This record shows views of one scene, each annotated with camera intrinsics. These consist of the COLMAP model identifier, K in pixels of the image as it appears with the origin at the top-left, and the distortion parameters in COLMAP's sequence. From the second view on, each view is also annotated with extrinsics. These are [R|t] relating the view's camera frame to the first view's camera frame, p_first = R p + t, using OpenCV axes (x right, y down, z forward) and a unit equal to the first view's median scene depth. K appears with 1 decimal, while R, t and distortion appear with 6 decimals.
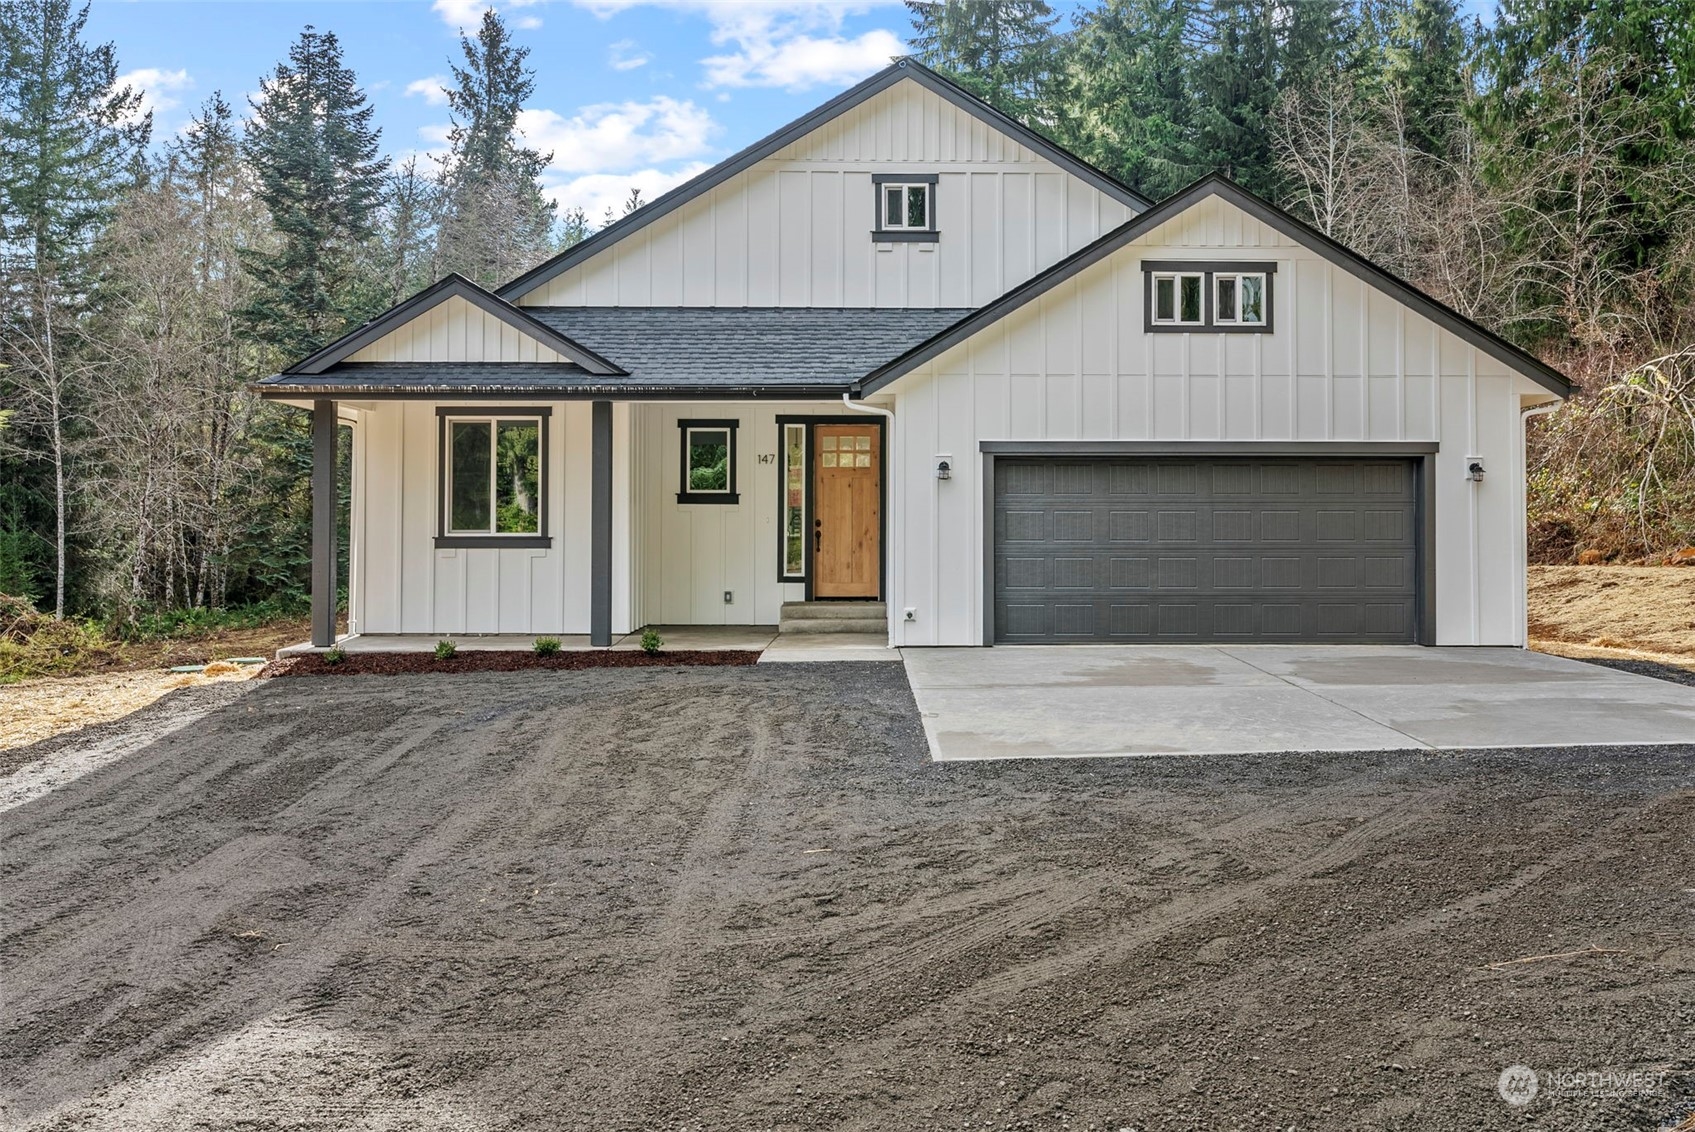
lens RADIAL K [[1321.5, 0, 843.7], [0, 1321.5, 553.6], [0, 0, 1]] dist [0.006768, 0.000969]
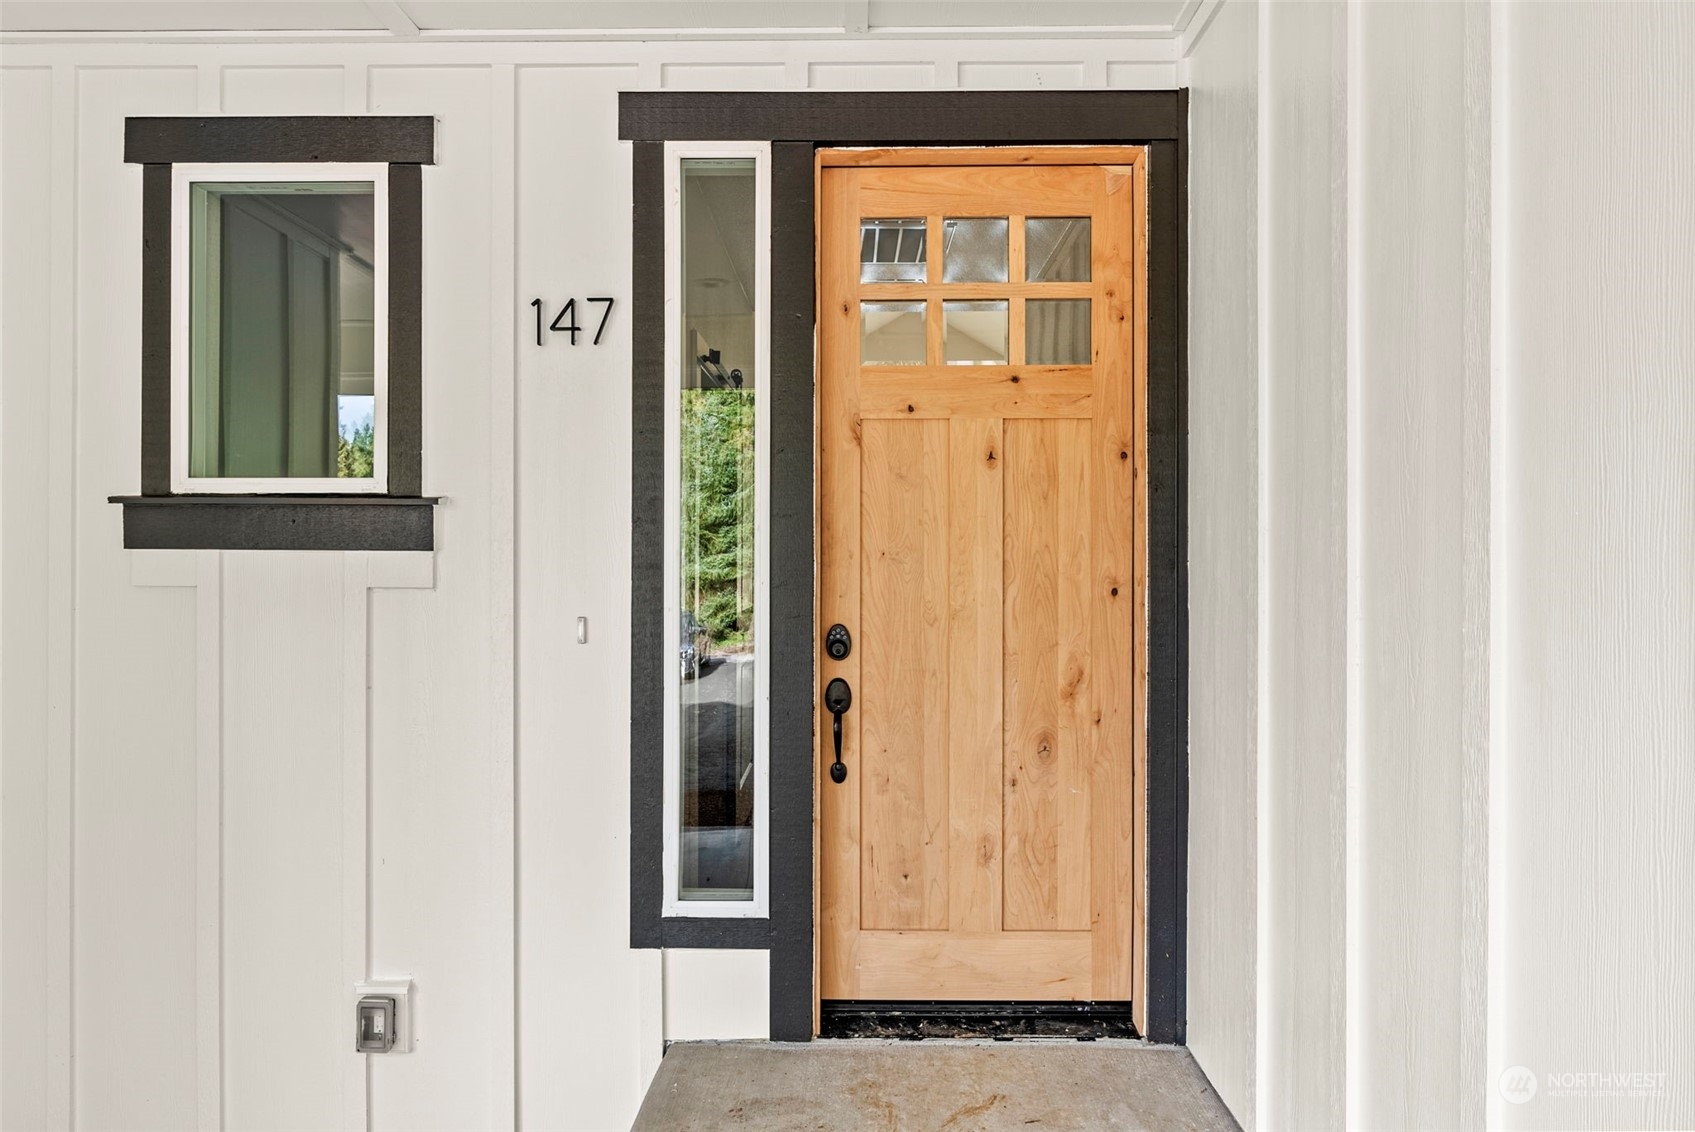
lens RADIAL K [[770.4, 0, 847.1], [0, 770.4, 559.4], [0, 0, 1]] dist [-0.013373, 0.005878]
pose [[0.999653, -0.002960, -0.026163, -0.016388], [0.002848, 0.999987, -0.004303, -0.039163], [0.026175, 0.004227, 0.999648, 0.985173]]
